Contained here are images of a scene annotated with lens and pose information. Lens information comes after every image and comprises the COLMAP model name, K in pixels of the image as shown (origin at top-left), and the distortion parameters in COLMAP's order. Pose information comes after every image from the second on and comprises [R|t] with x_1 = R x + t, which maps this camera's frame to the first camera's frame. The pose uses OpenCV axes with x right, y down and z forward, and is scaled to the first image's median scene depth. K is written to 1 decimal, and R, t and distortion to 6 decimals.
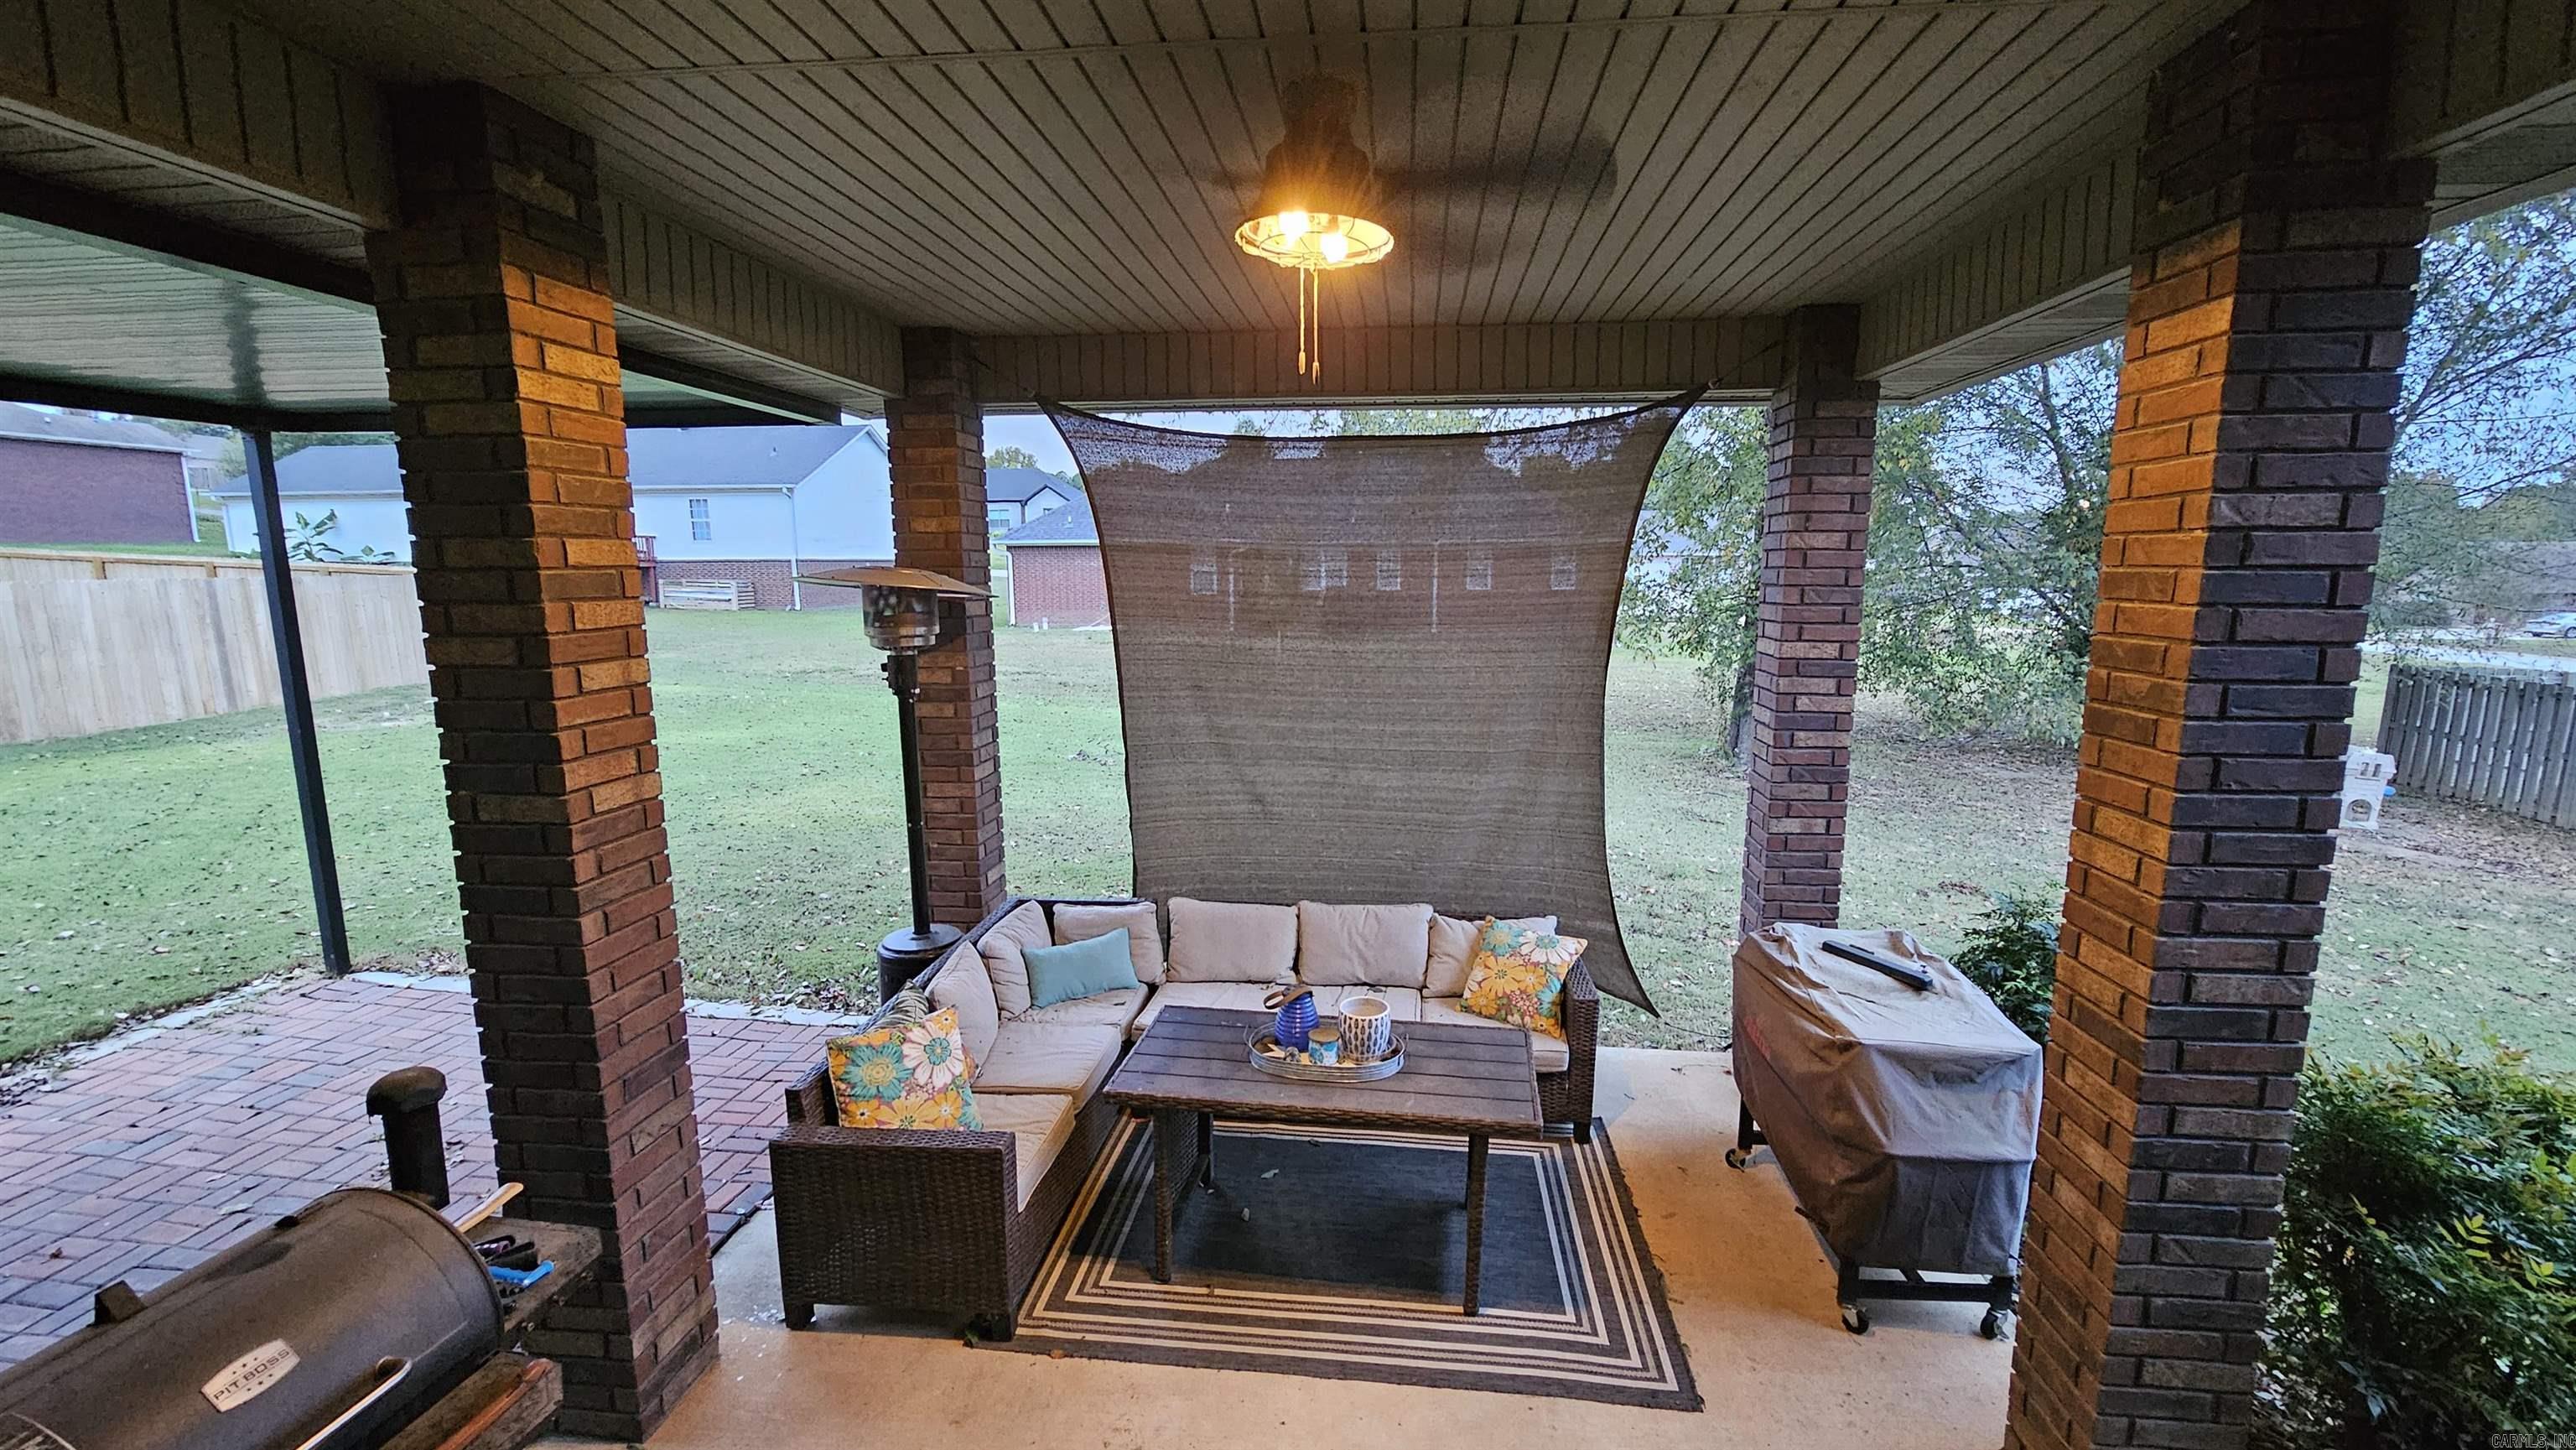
lens RADIAL K [[1055.3, 0, 1305.7], [0, 1055.3, 726.3], [0, 0, 1]] dist [-0.004178, 0.001035]
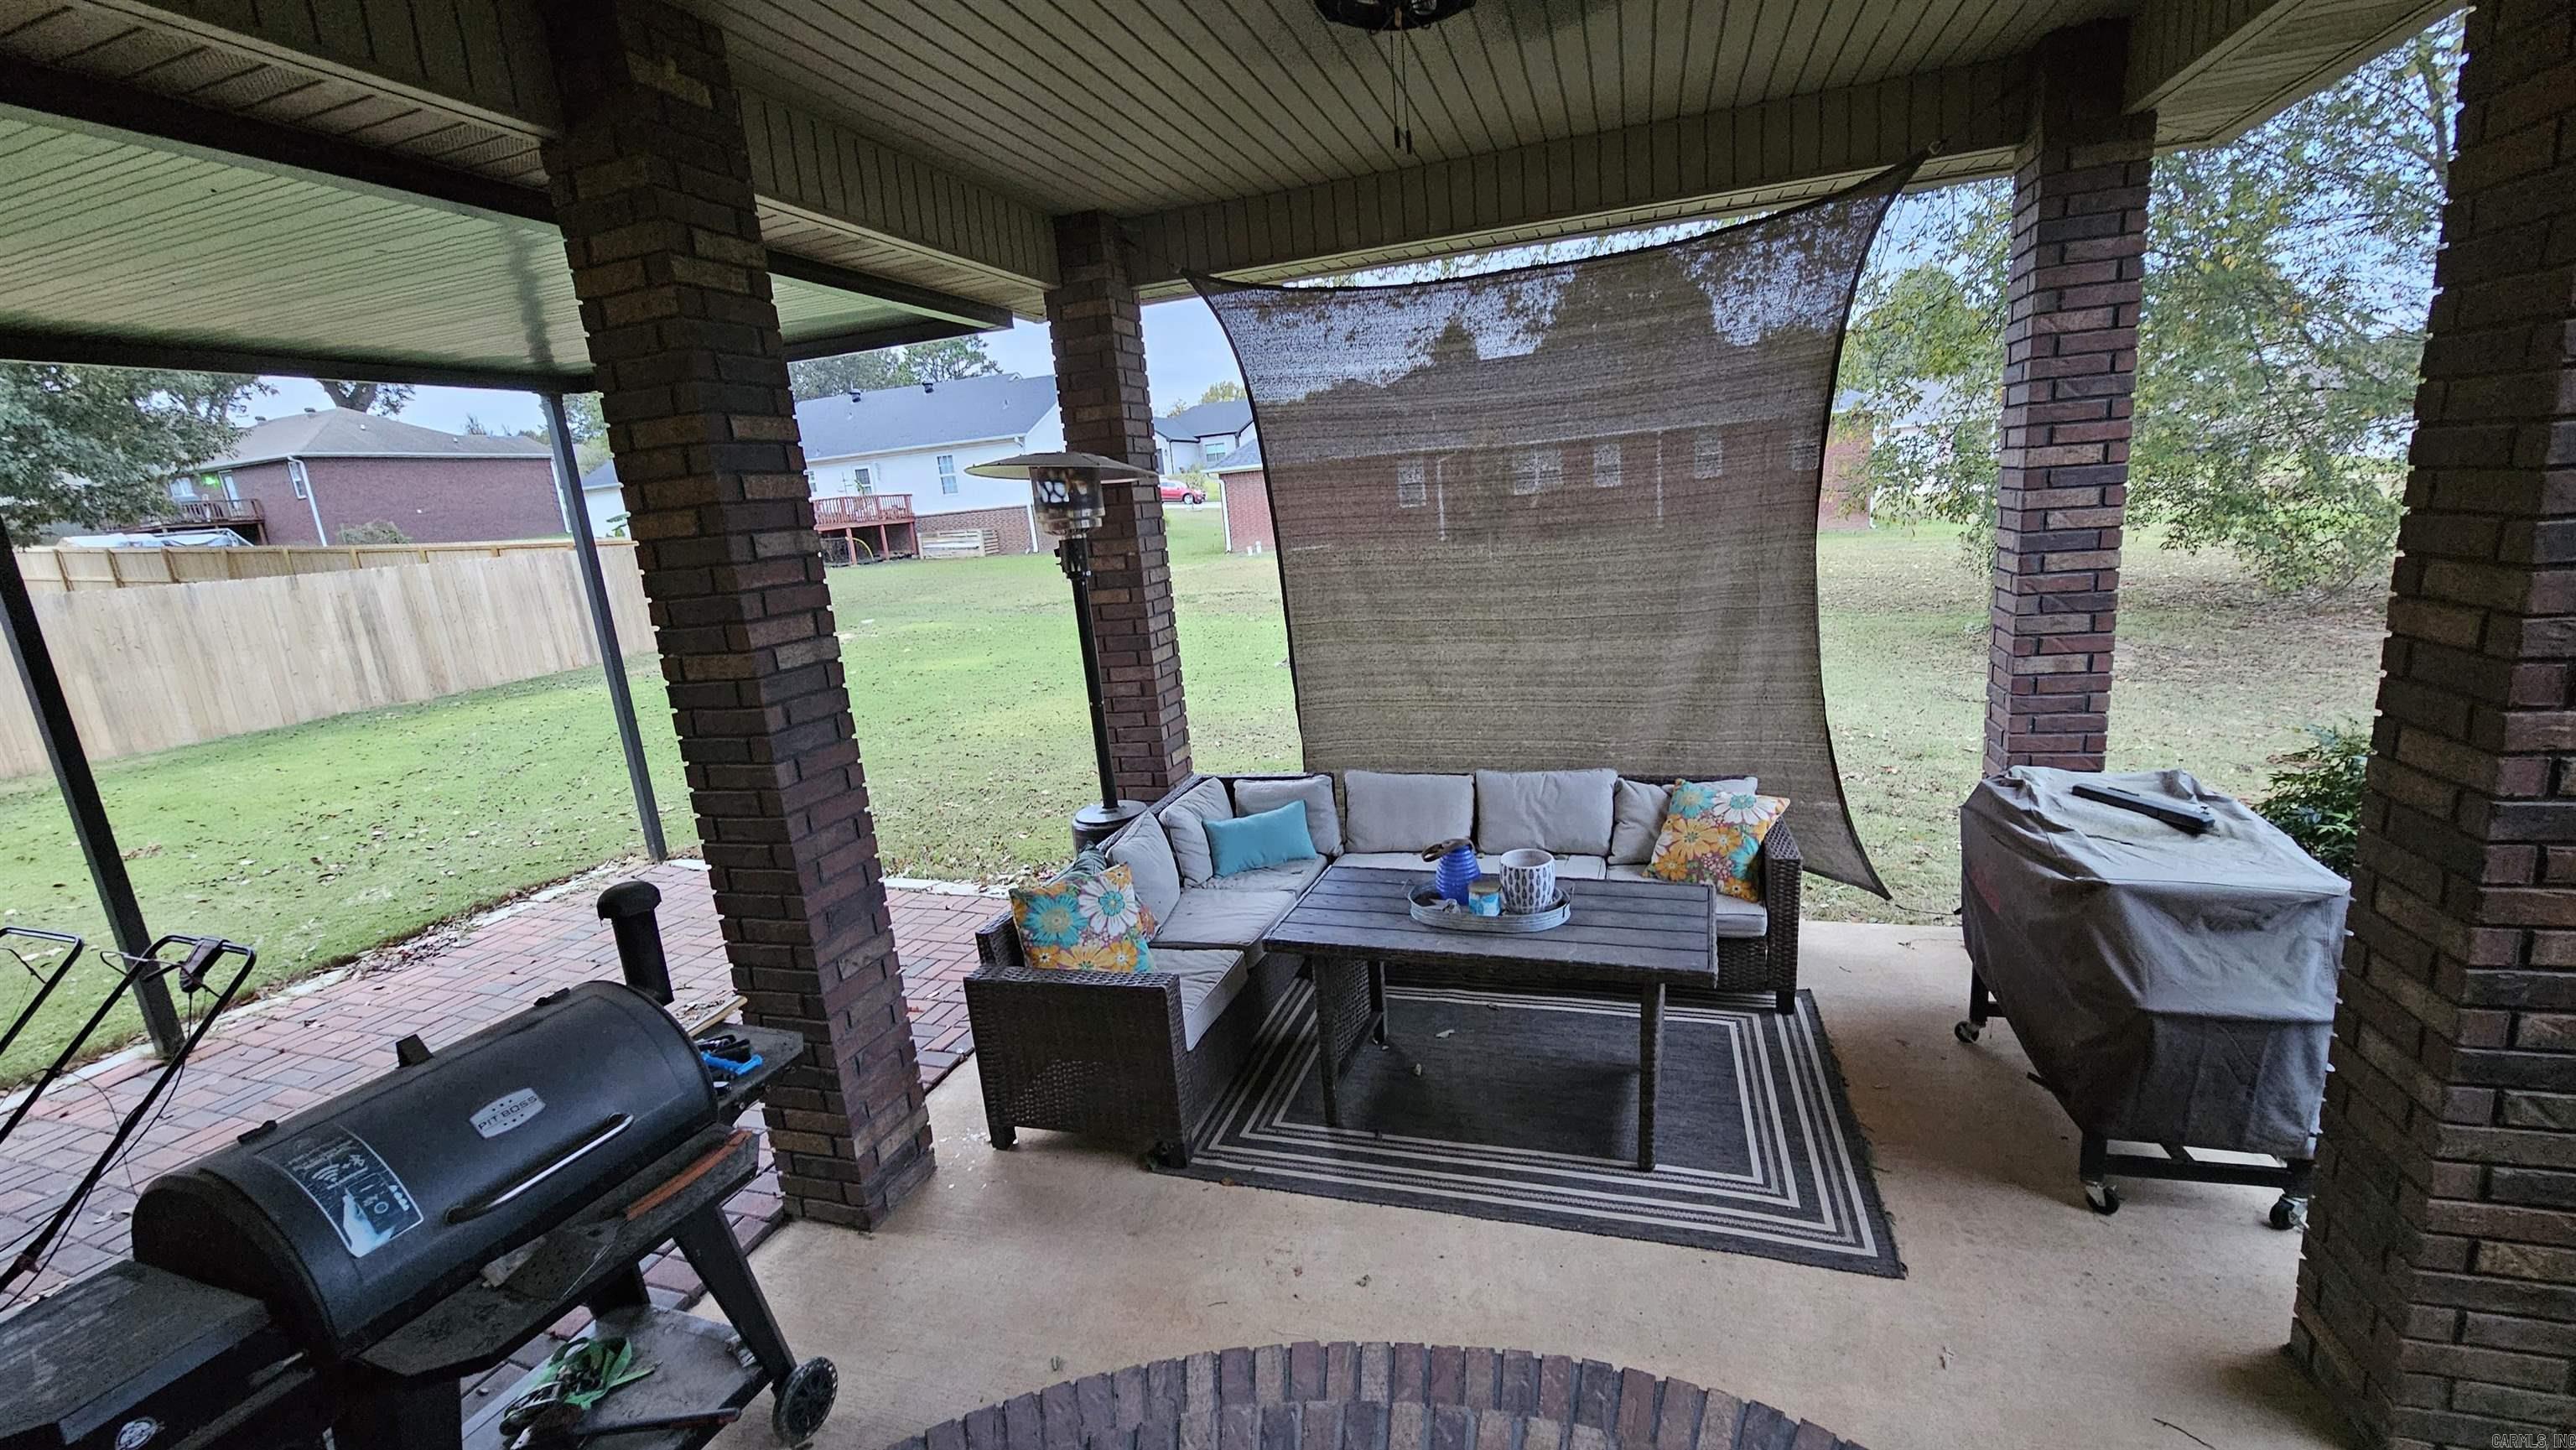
lens RADIAL K [[1050.5, 0, 1302.3], [0, 1050.5, 728.4], [0, 0, 1]] dist [-0.003463, 0.000869]
pose [[0.975672, -0.035889, -0.216278, 0.061951], [0.052204, 0.996166, 0.070199, 0.064498], [0.212929, -0.079781, 0.973805, 0.032458]]
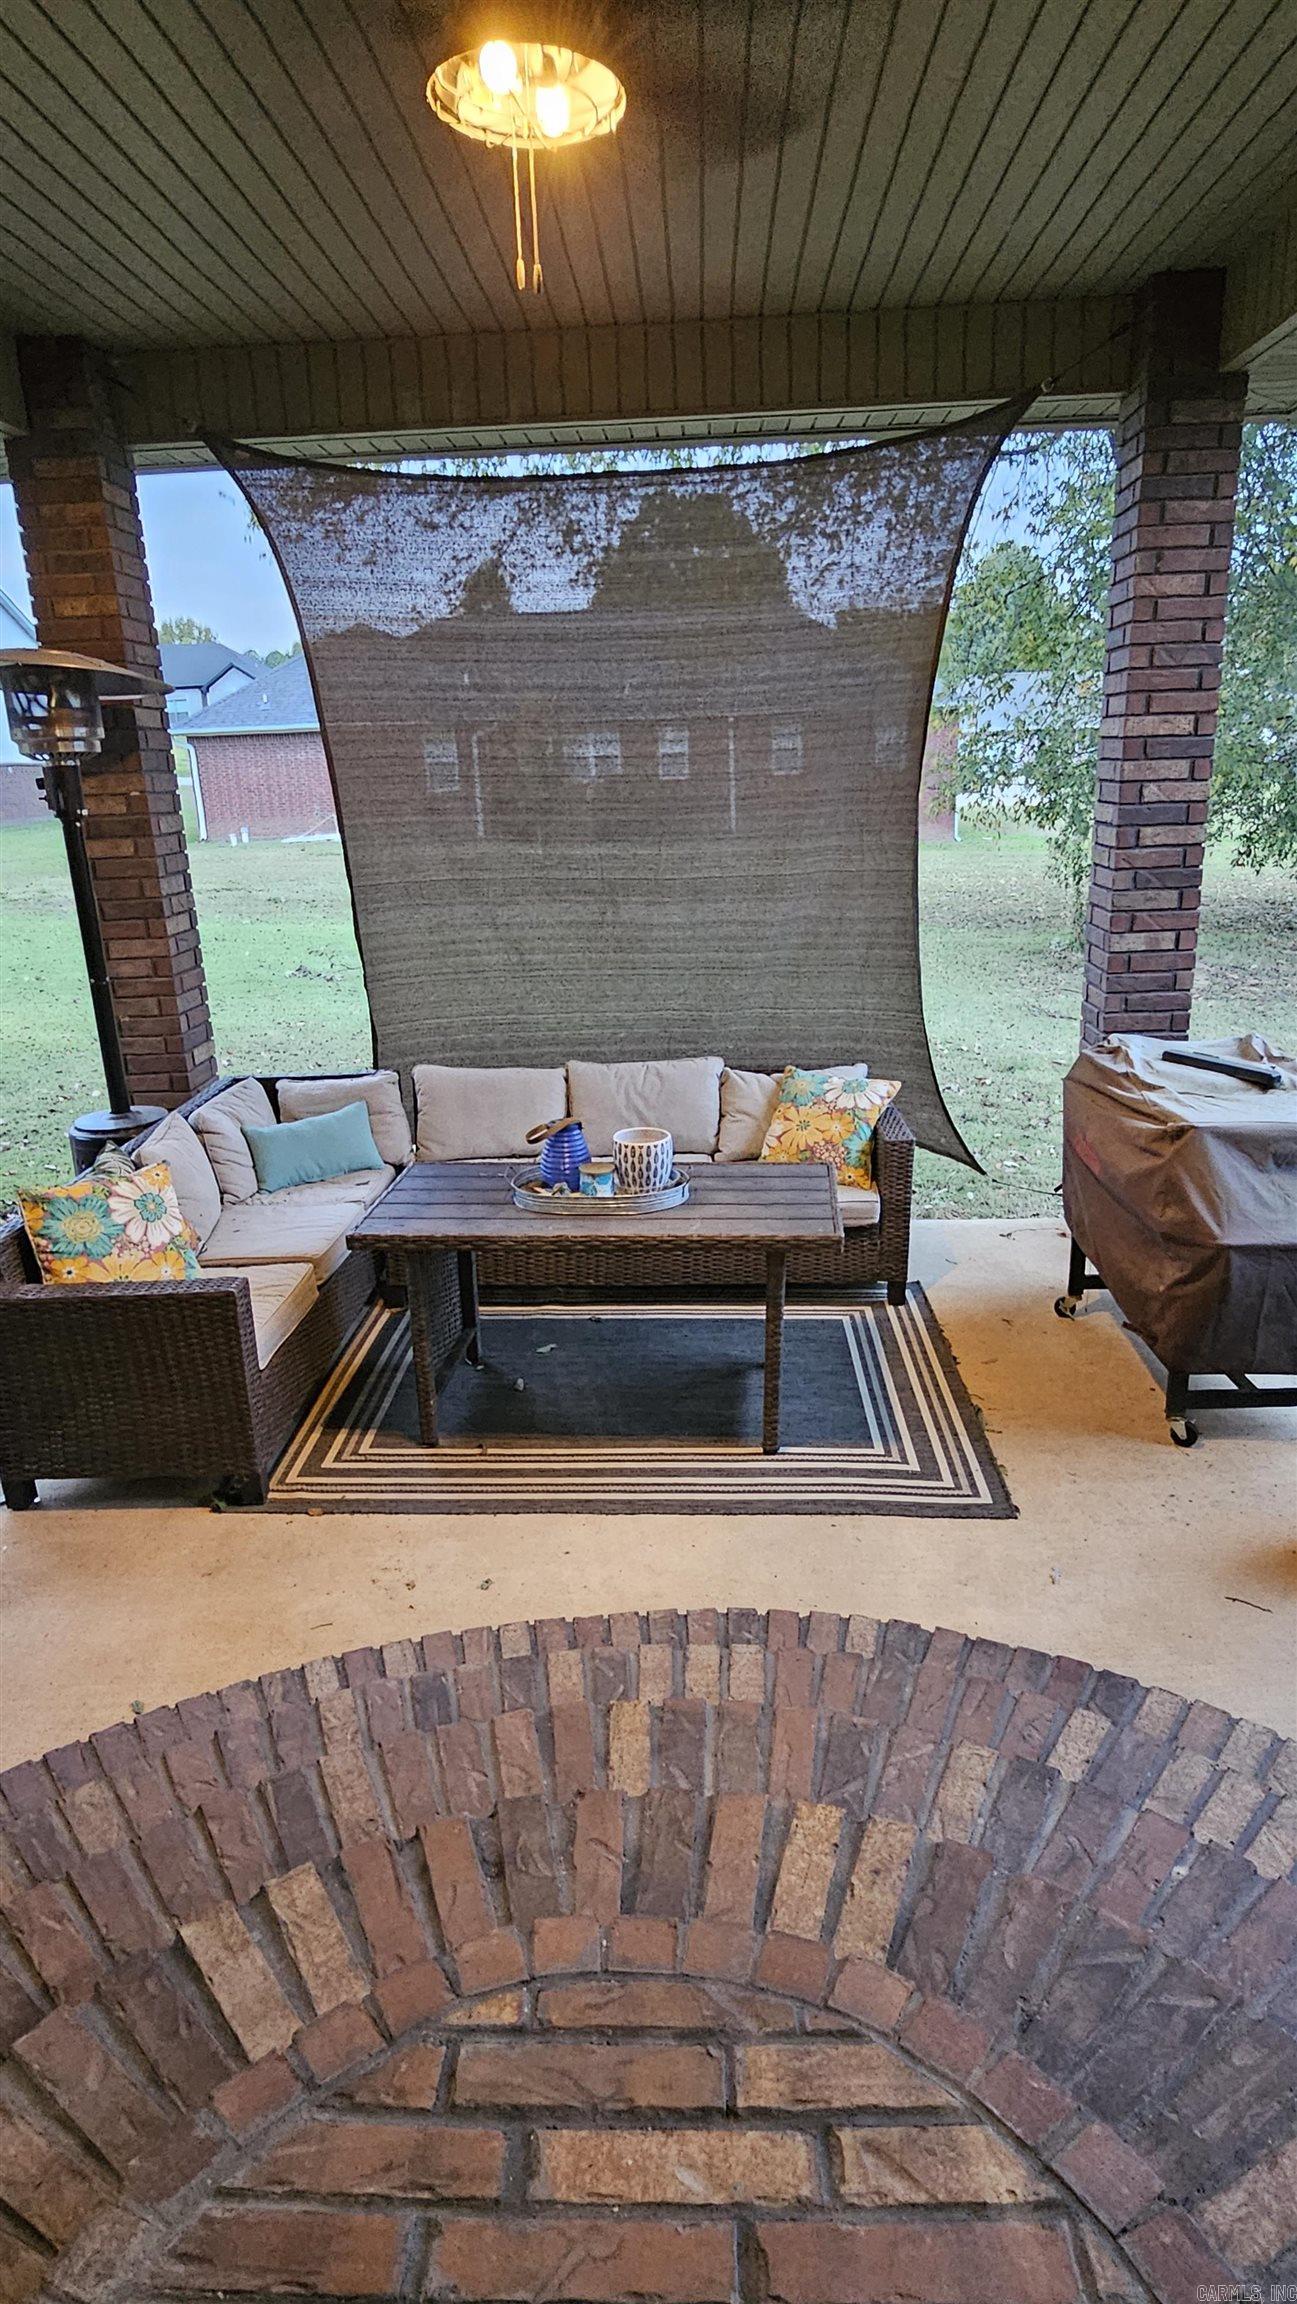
lens RADIAL K [[1284.3, 0, 641.3], [0, 1284.3, 1159.5], [0, 0, 1]] dist [-0.002269, 0.000681]
pose [[0.998101, -0.047264, 0.039496, 0.011187], [0.041004, 0.988354, 0.146542, 0.119155], [-0.045962, -0.144644, 0.988416, -0.047389]]
